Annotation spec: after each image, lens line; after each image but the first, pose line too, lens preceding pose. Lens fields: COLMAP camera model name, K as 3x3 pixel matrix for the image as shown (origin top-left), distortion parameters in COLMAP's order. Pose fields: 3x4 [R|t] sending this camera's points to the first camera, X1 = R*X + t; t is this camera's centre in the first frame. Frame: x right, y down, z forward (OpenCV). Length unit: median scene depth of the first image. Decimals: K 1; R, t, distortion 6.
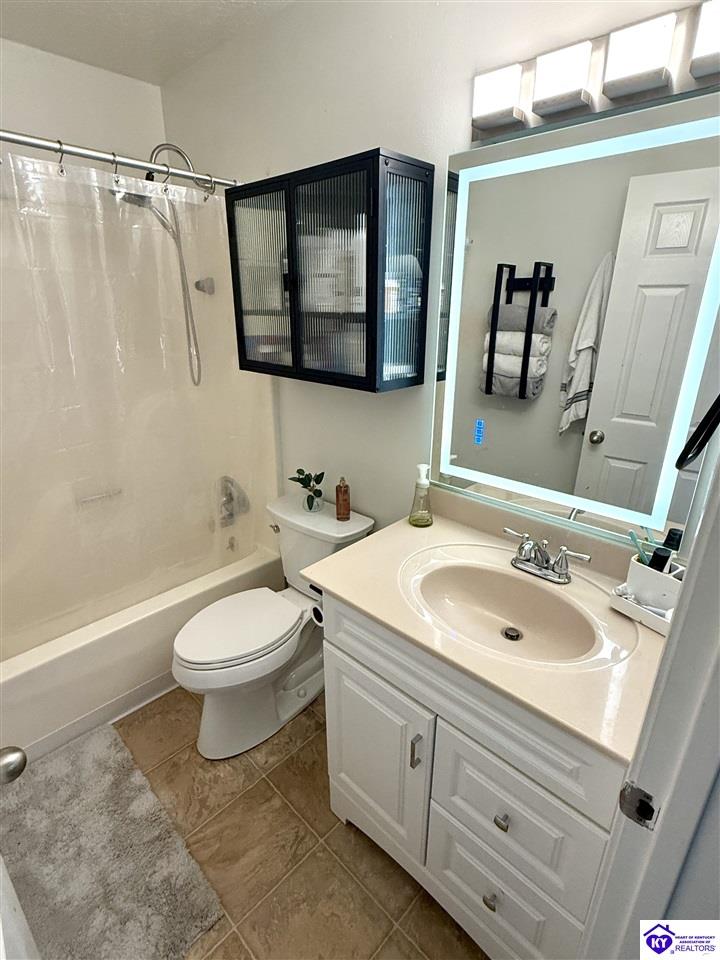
lens RADIAL K [[480.3, 0, 360.0], [0, 480.3, 480.0], [0, 0, 1]] dist [0.000297, -0.001056]
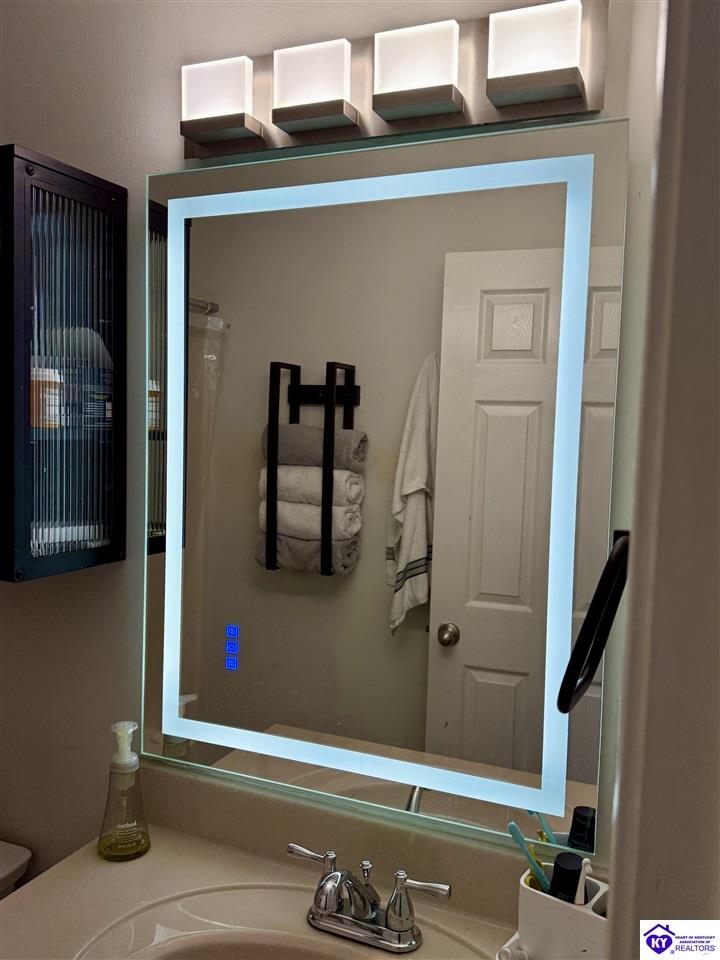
lens RADIAL K [[804.4, 0, 360.0], [0, 804.4, 480.0], [0, 0, 1]] dist [0.132587, -0.283777]
pose [[0.943045, 0.000863, 0.332665, 0.067446], [0.092399, 0.959970, -0.264423, -0.022652], [-0.319576, 0.280100, 0.905215, 0.083668]]
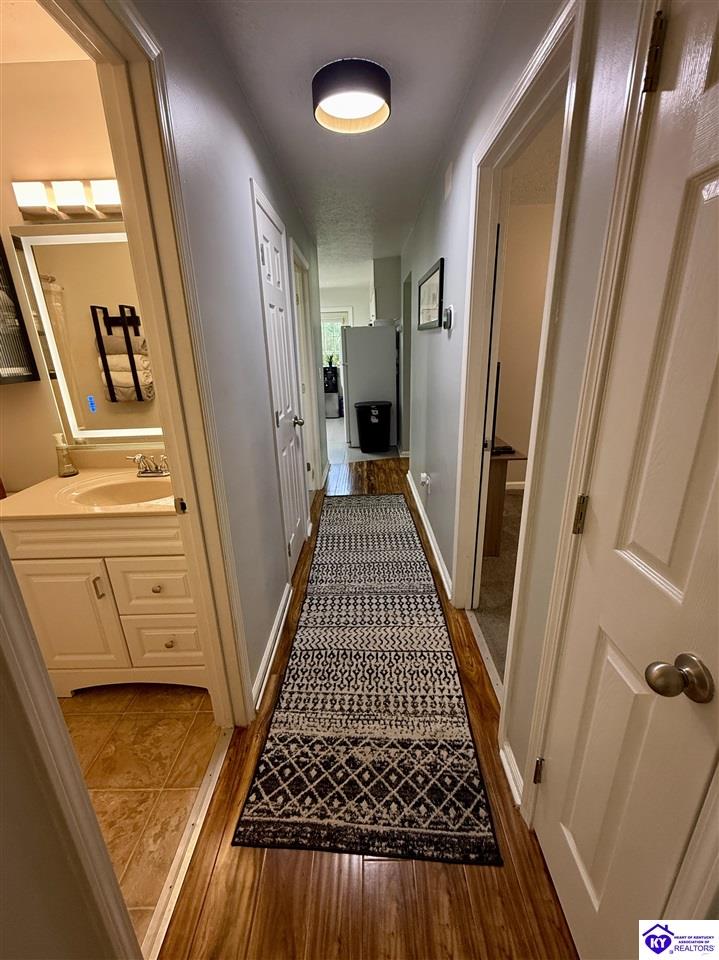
lens RADIAL K [[401.9, 0, 359.5], [0, 401.9, 480.0], [0, 0, 1]] dist [0.000074, -0.000121]
pose [[0.726143, -0.243753, 0.642885, -0.017632], [0.270476, 0.960927, 0.058836, 0.232452], [-0.632107, 0.131162, 0.763700, -0.409763]]
